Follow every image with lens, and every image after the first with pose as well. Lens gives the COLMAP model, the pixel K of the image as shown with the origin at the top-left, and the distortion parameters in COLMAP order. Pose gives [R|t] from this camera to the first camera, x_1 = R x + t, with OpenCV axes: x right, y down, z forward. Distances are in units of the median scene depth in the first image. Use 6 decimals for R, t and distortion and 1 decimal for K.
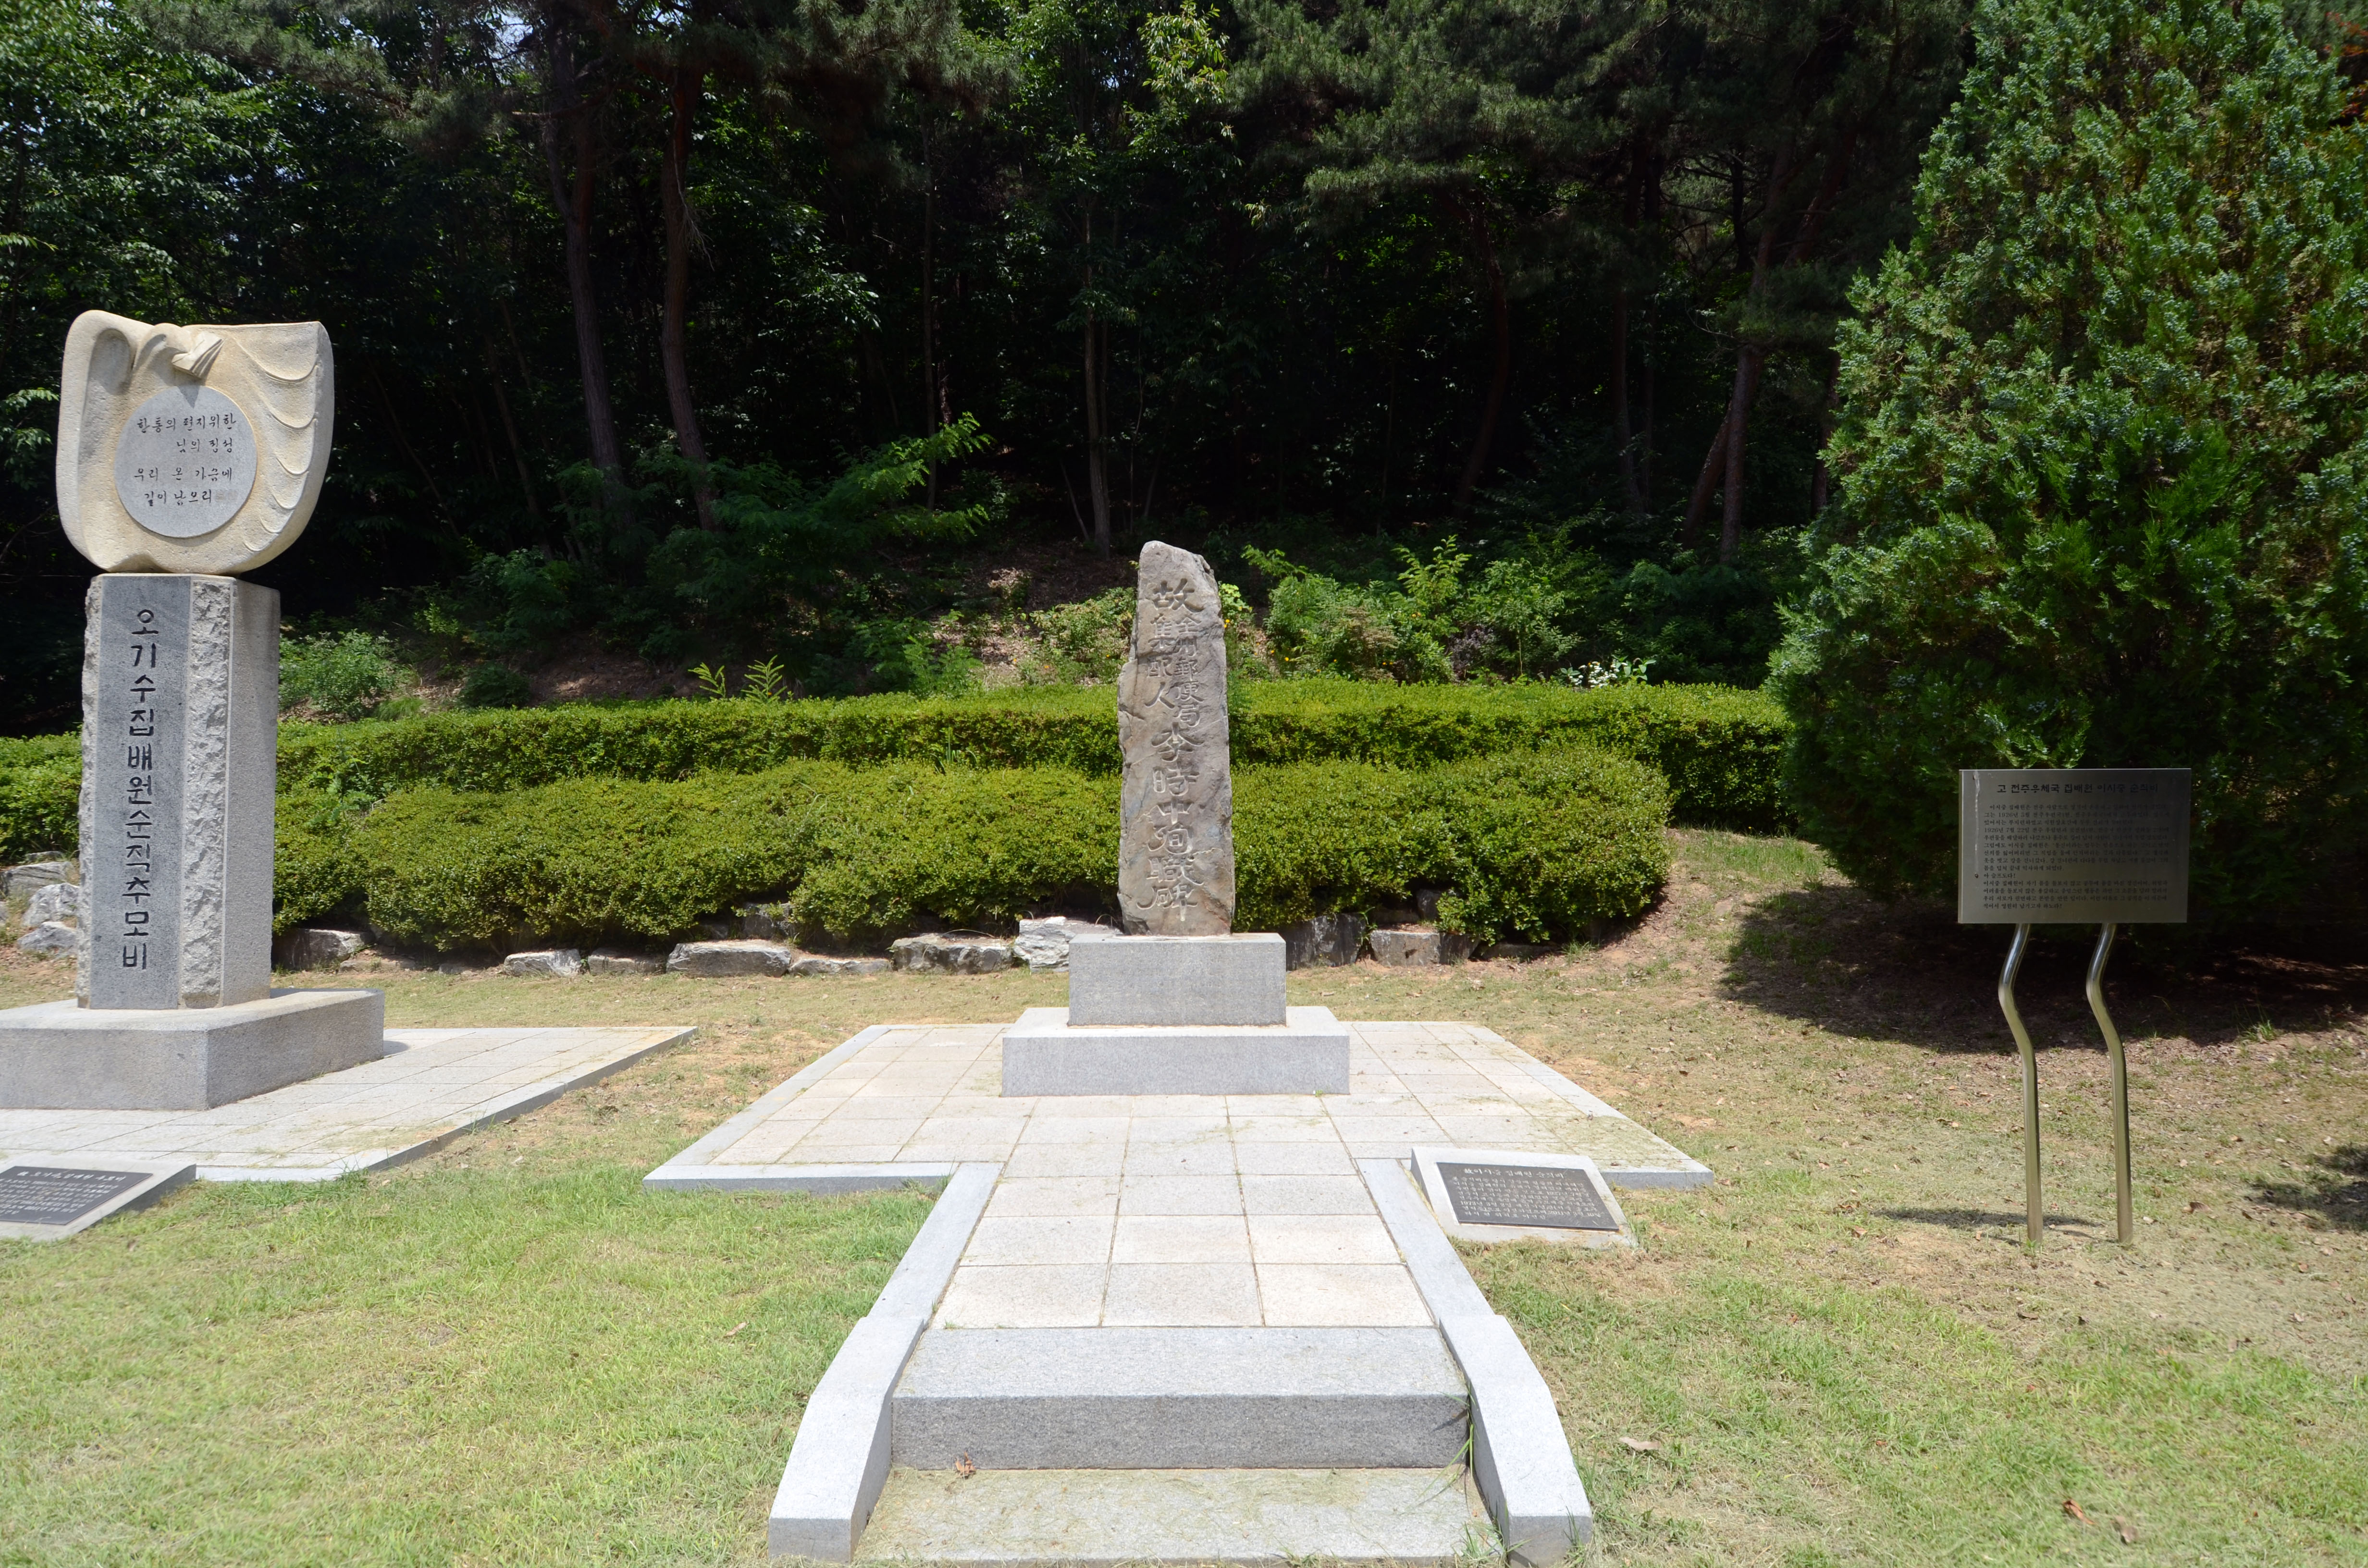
lens RADIAL K [[1231.0, 0, 1184.0], [0, 1231.0, 784.0], [0, 0, 1]] dist [0.053188, -0.056974]
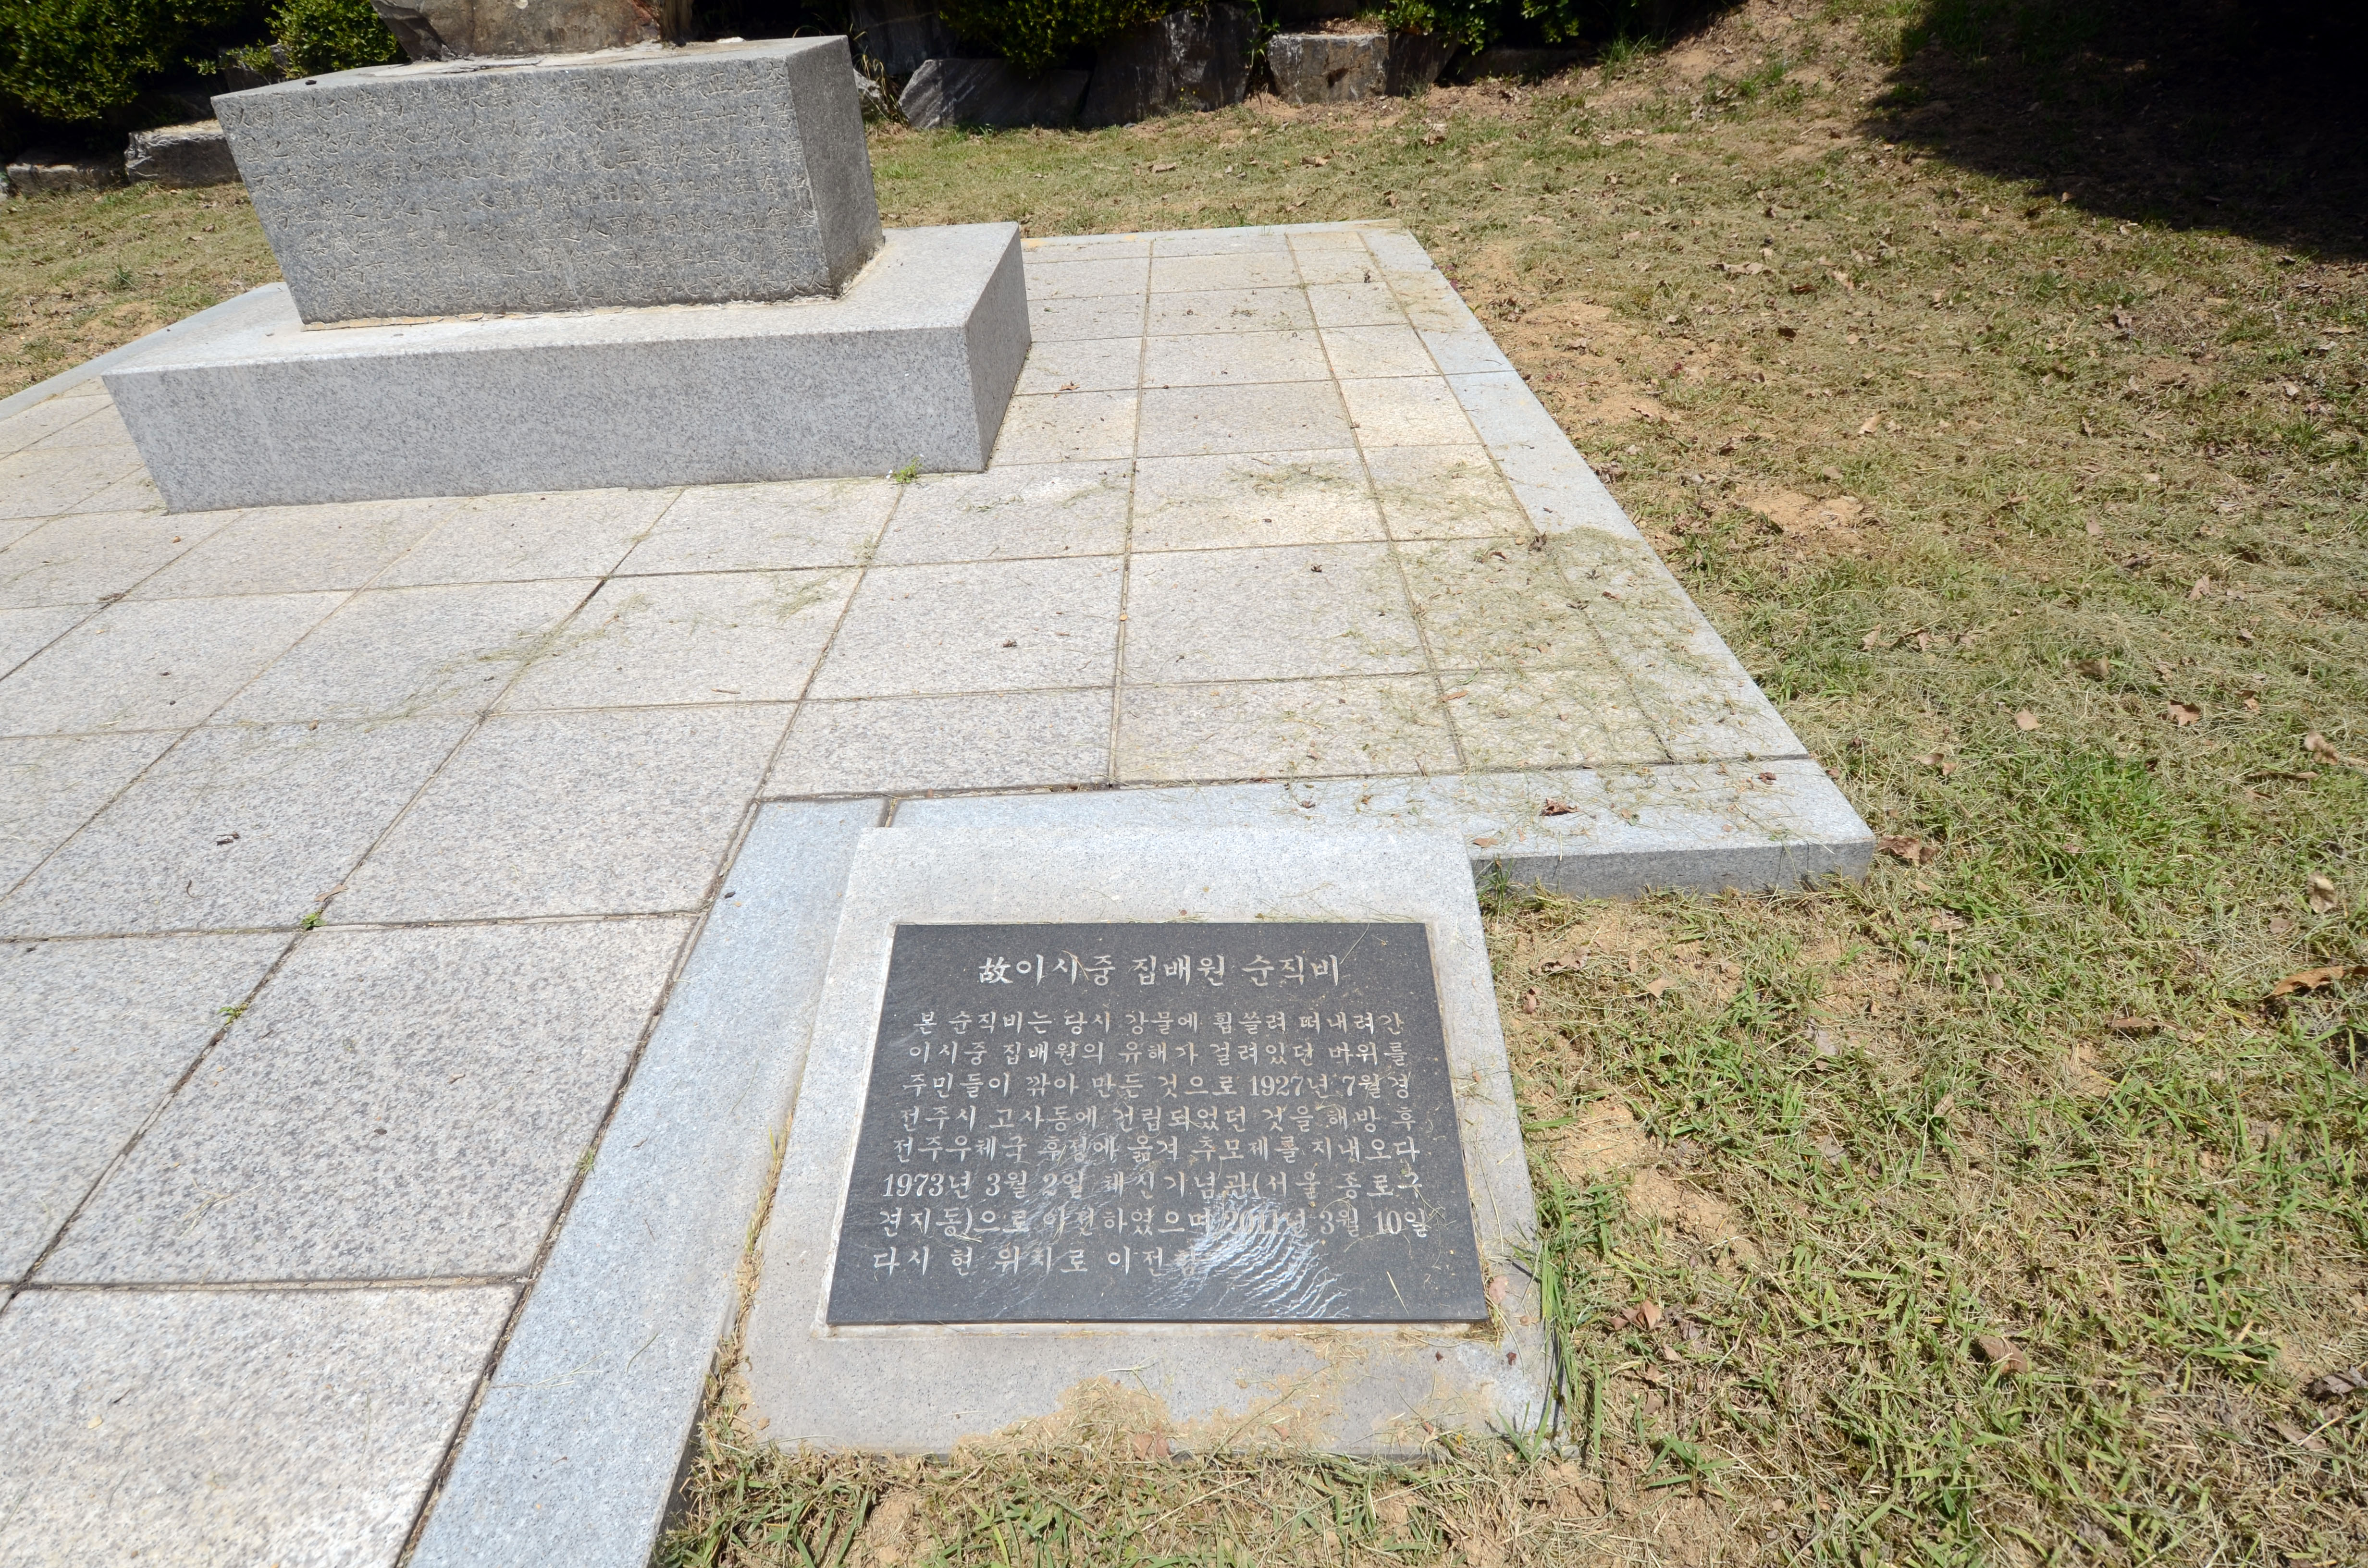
lens RADIAL K [[1231.0, 0, 1184.0], [0, 1231.0, 784.0], [0, 0, 1]] dist [0.053188, -0.056974]
pose [[0.998930, -0.037943, -0.026451, 0.148250], [0.046226, 0.799306, 0.599143, 0.062743], [-0.001591, -0.599725, 0.800205, 0.427706]]
